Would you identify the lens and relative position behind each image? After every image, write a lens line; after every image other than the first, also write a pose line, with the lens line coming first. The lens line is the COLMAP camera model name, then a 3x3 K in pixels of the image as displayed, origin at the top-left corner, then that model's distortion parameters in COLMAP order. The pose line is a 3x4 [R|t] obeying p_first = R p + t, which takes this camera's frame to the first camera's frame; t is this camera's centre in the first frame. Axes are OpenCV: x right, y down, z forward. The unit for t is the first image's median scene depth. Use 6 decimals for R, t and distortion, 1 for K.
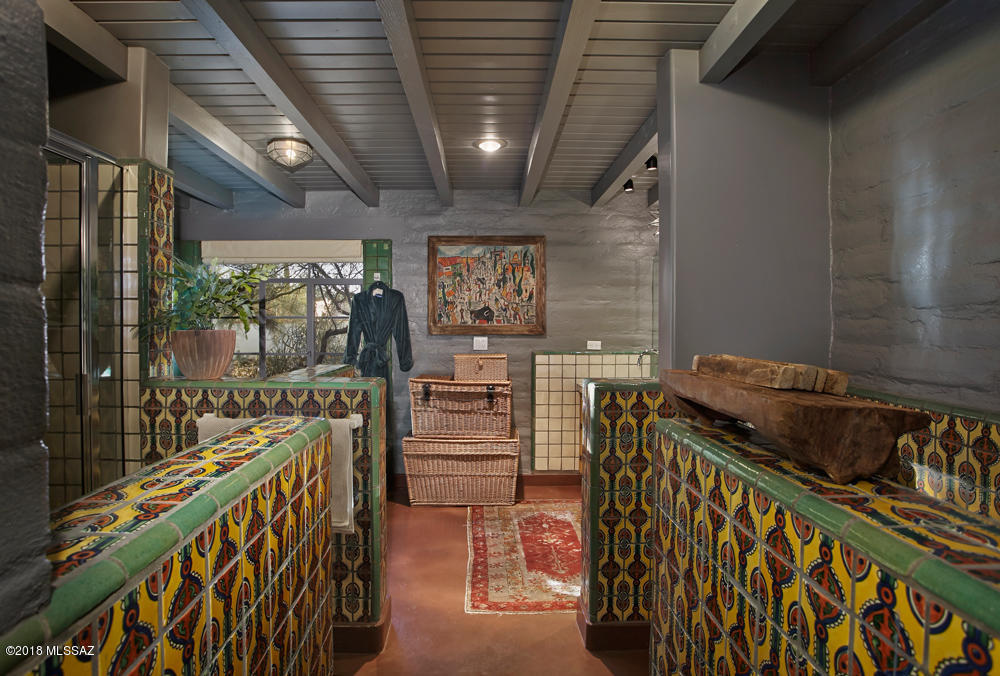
lens RADIAL K [[546.5, 0, 498.0], [0, 546.5, 335.0], [0, 0, 1]] dist [-0.000413, -0.000005]
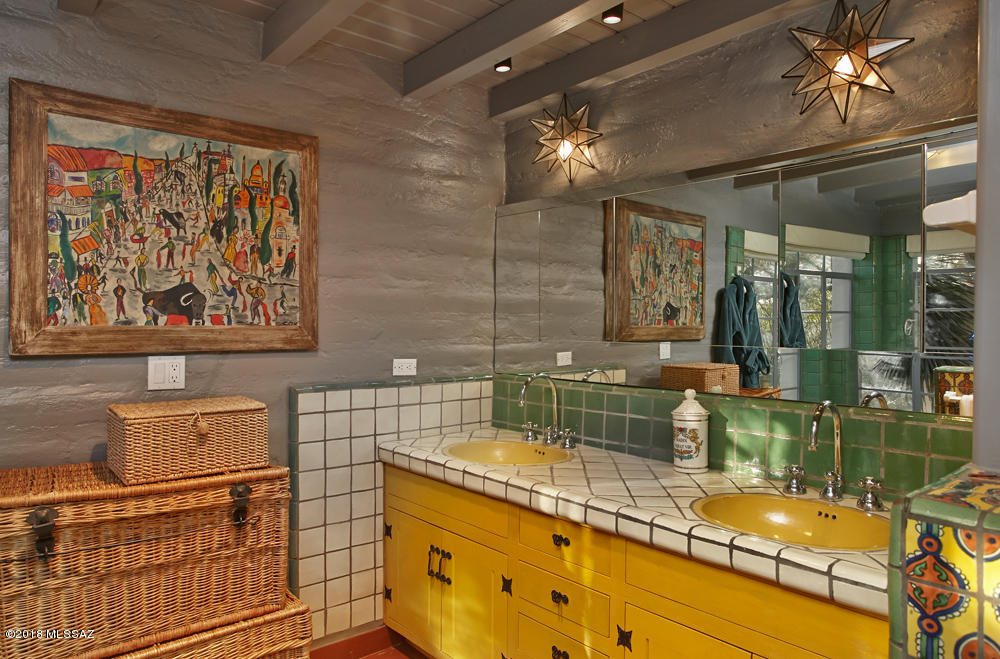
lens RADIAL K [[672.0, 0, 498.8], [0, 672.0, 329.7], [0, 0, 1]] dist [-0.002275, 0.011314]
pose [[0.787240, -0.003362, 0.616638, -0.147457], [0.008946, 0.999942, -0.005970, -0.011907], [-0.616582, 0.010216, 0.787225, 0.457158]]
